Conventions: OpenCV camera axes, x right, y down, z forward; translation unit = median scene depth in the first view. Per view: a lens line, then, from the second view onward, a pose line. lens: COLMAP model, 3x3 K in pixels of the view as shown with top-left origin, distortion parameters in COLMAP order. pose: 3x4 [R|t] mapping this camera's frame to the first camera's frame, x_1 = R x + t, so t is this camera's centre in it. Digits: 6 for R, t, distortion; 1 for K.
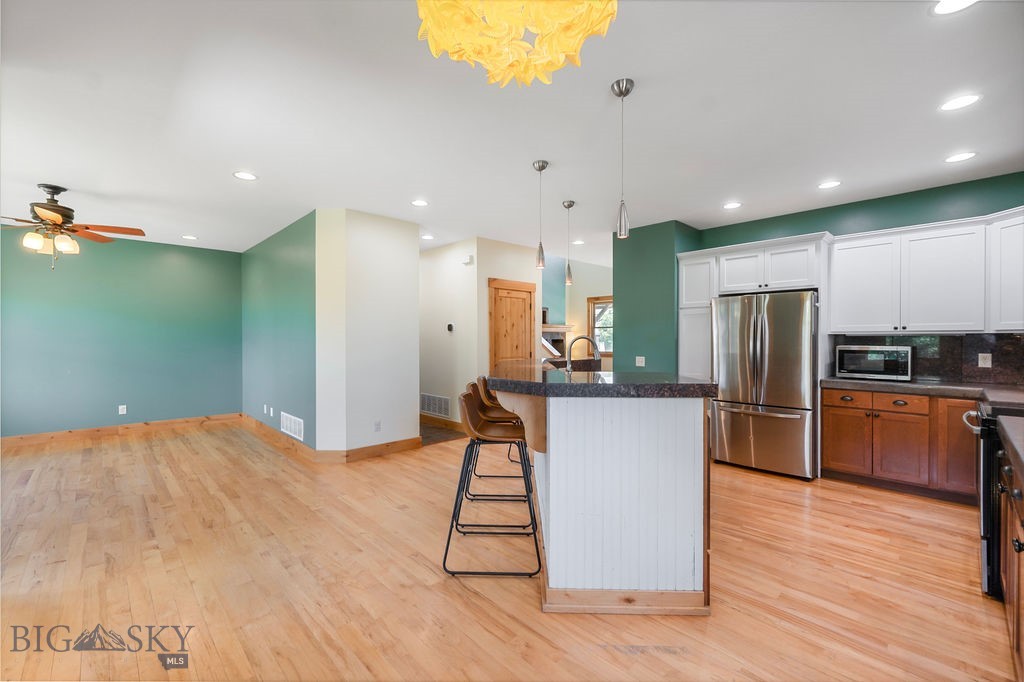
lens RADIAL K [[430.7, 0, 509.6], [0, 430.7, 340.9], [0, 0, 1]] dist [0.003365, 0.001178]
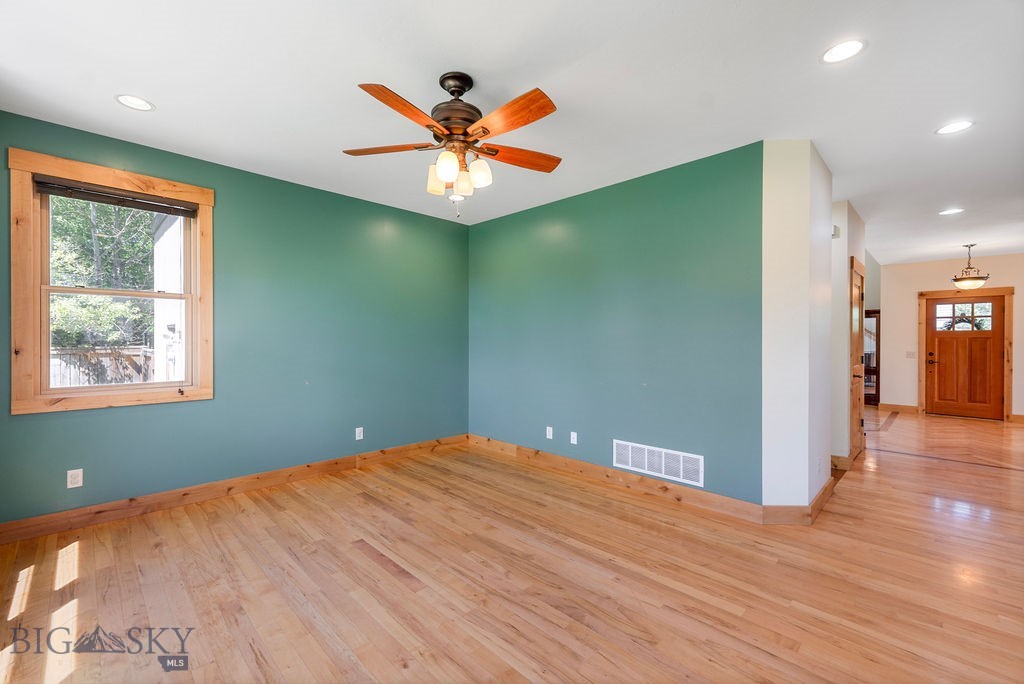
lens RADIAL K [[431.8, 0, 505.0], [0, 431.8, 339.8], [0, 0, 1]] dist [0.003394, 0.000009]
pose [[0.999808, 0.004659, 0.019050, -0.858986], [-0.004544, 0.999971, -0.006093, 0.006258], [-0.019078, 0.006005, 0.999800, 0.344545]]
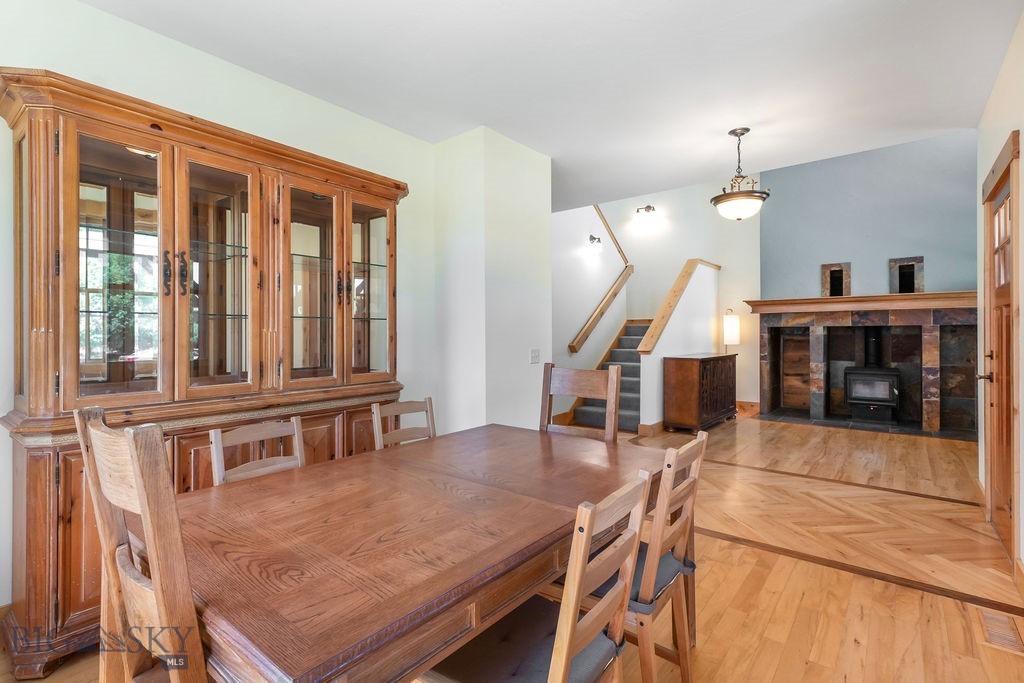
lens RADIAL K [[481.8, 0, 509.9], [0, 481.8, 331.1], [0, 0, 1]] dist [0.008977, 0.001201]
pose [[0.120004, -0.004955, -0.992761, 1.361990], [-0.003052, 0.999981, -0.005360, 0.015756], [0.992769, 0.003673, 0.119986, 1.235804]]
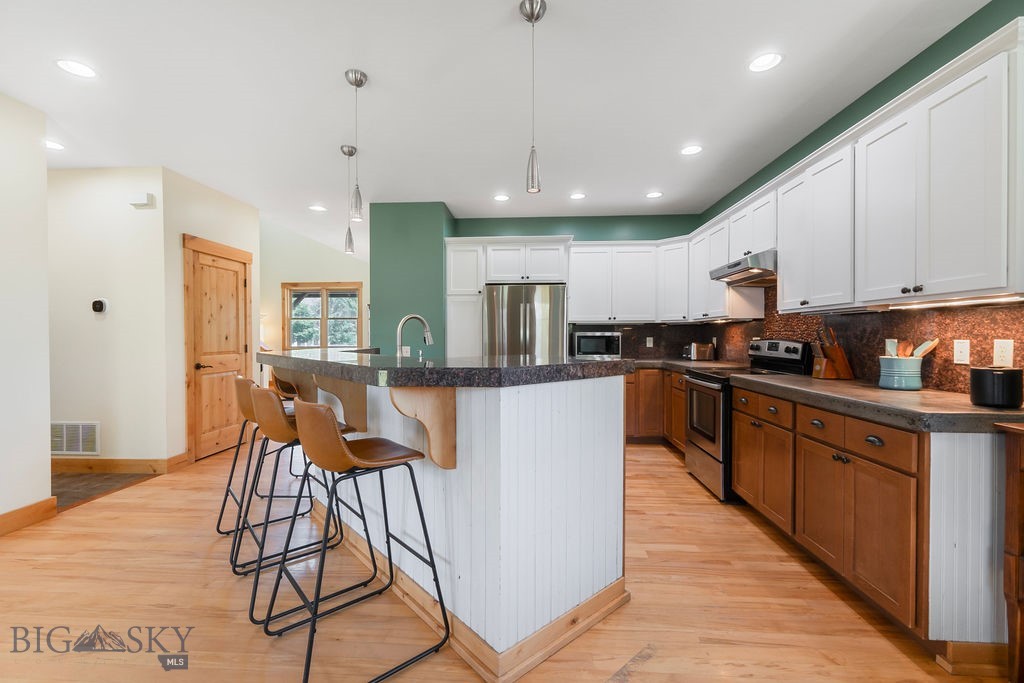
lens RADIAL K [[430.7, 0, 508.7], [0, 430.7, 341.2], [0, 0, 1]] dist [0.003365, 0.001178]
pose [[0.733972, -0.009390, 0.679115, -0.175149], [0.005052, 0.999952, 0.008366, 0.022218], [-0.679161, -0.002710, 0.733984, 0.216366]]
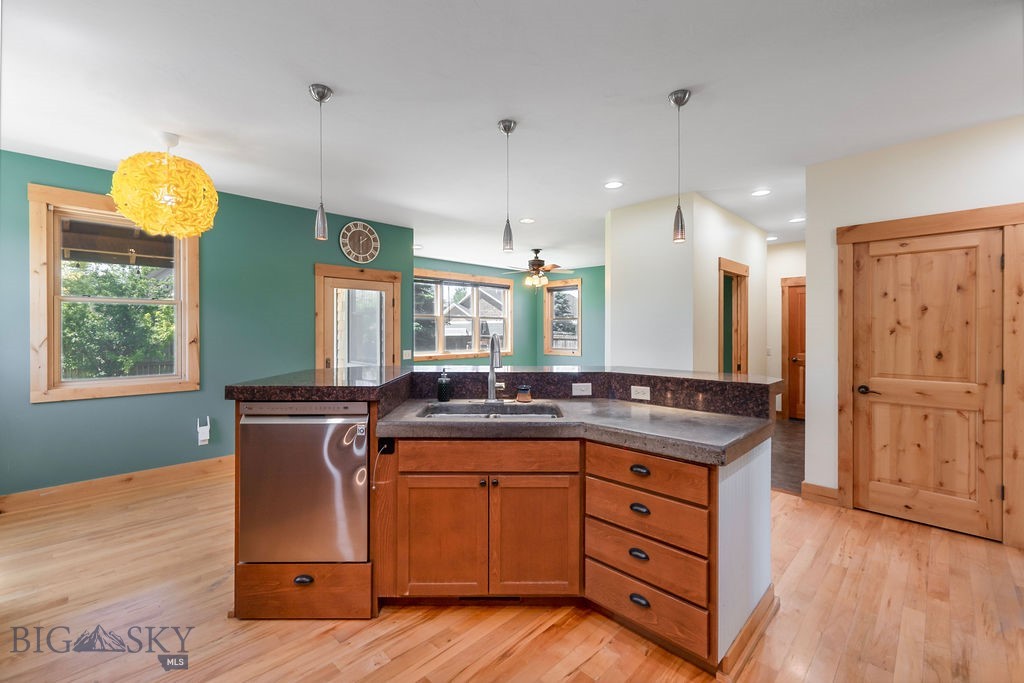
lens RADIAL K [[430.7, 0, 508.8], [0, 430.7, 330.7], [0, 0, 1]] dist [0.003365, 0.001178]
pose [[0.018639, 0.001939, -0.999824, 0.658674], [-0.007492, 0.999970, 0.001799, -0.014034], [0.999798, 0.007457, 0.018653, 0.732656]]
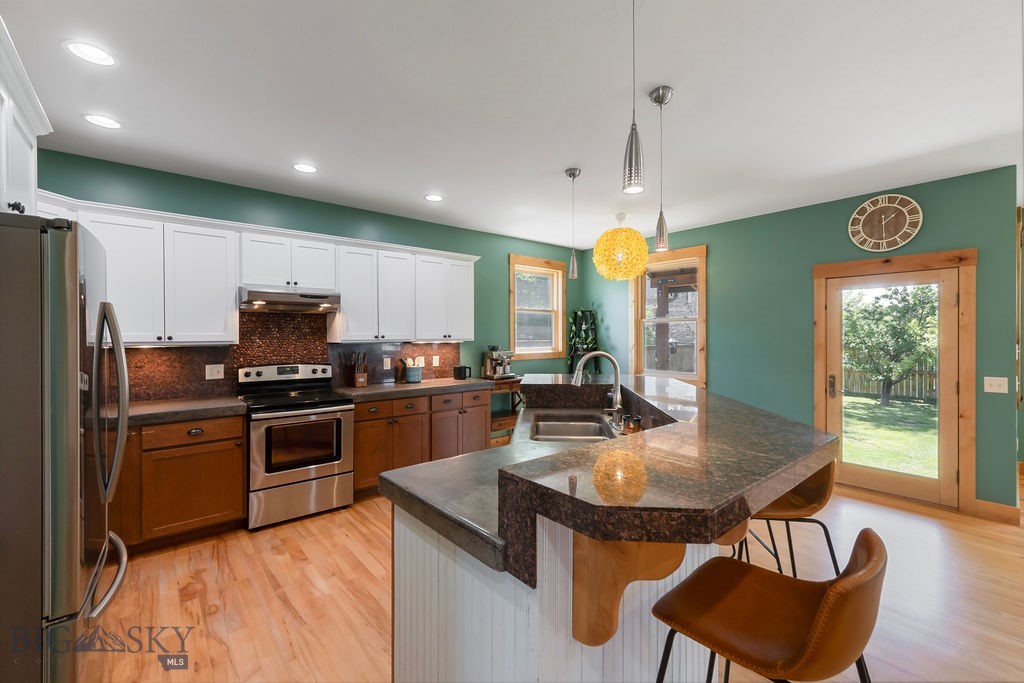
lens RADIAL K [[430.7, 0, 509.3], [0, 430.7, 337.1], [0, 0, 1]] dist [0.003365, 0.001178]
pose [[-0.998084, 0.001999, 0.061847, 0.193695], [0.002773, 0.999919, 0.012431, -0.032475], [-0.061817, 0.012578, -0.998008, 1.243038]]
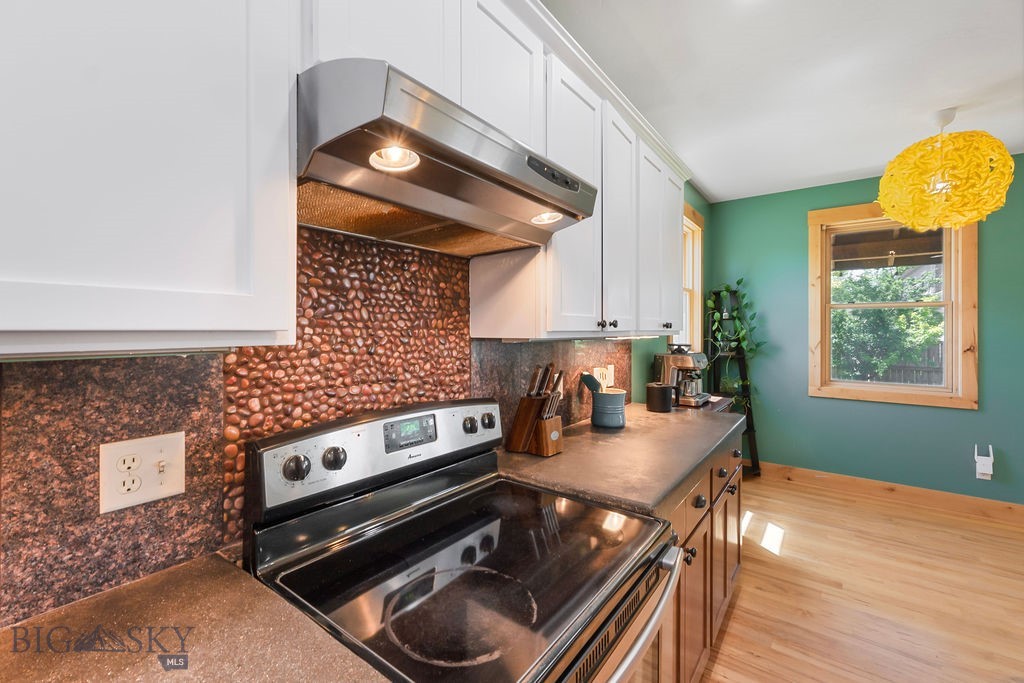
lens RADIAL K [[430.7, 0, 507.1], [0, 430.7, 329.5], [0, 0, 1]] dist [0.003365, 0.001178]
pose [[-0.987448, -0.006085, -0.157829, 0.650116], [-0.007778, 0.999919, 0.010109, -0.021363], [0.157755, 0.011210, -0.987415, 0.701087]]
